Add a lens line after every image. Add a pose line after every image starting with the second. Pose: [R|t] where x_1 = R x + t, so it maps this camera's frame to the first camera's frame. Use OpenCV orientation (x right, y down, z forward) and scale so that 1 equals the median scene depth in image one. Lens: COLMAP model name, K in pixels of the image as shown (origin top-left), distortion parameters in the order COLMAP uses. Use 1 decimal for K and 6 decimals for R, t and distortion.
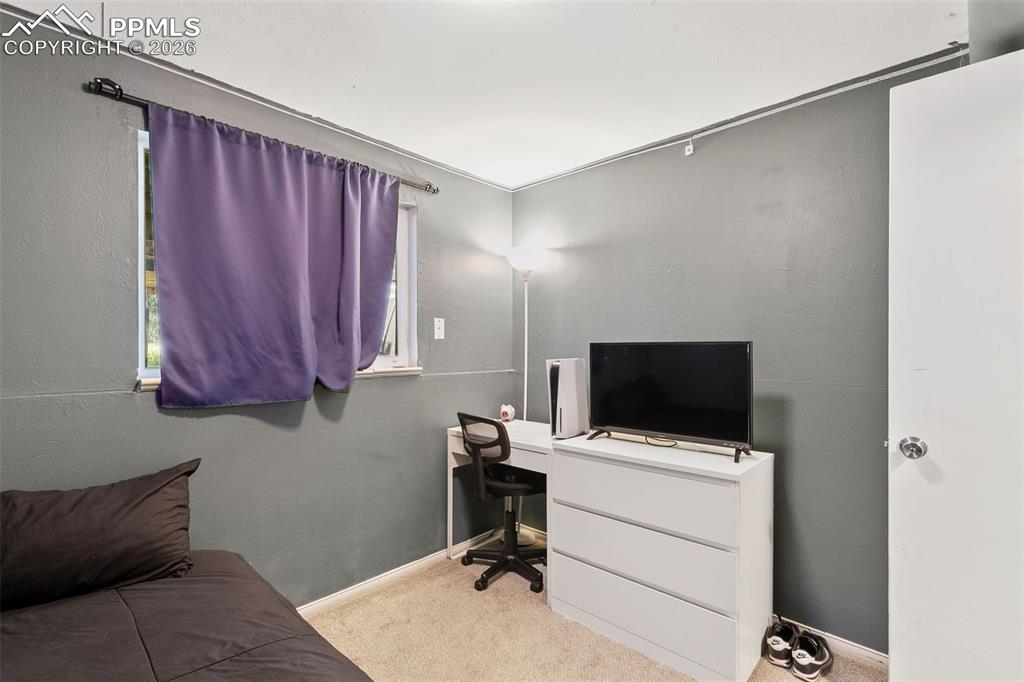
lens RADIAL K [[455.3, 0, 509.1], [0, 455.3, 343.0], [0, 0, 1]] dist [0.005617, -0.000623]
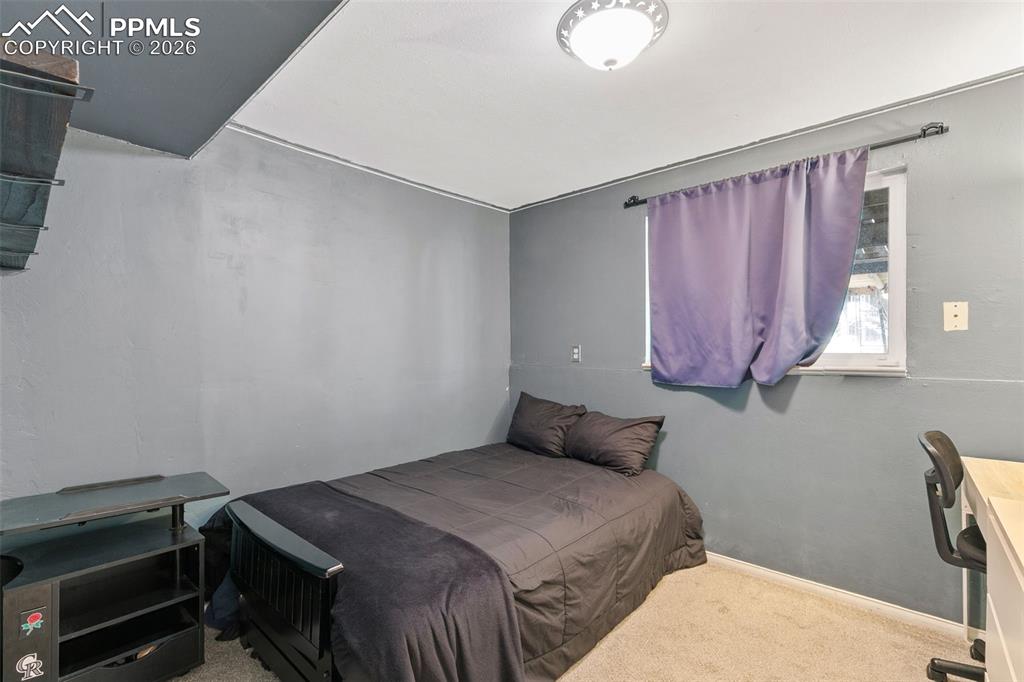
lens RADIAL K [[455.3, 0, 509.1], [0, 455.3, 343.0], [0, 0, 1]] dist [0.005617, -0.000623]
pose [[0.047582, -0.013599, -0.998775, 0.766183], [0.011687, 0.999846, -0.013057, 0.017101], [0.998799, -0.011052, 0.047734, 0.368117]]
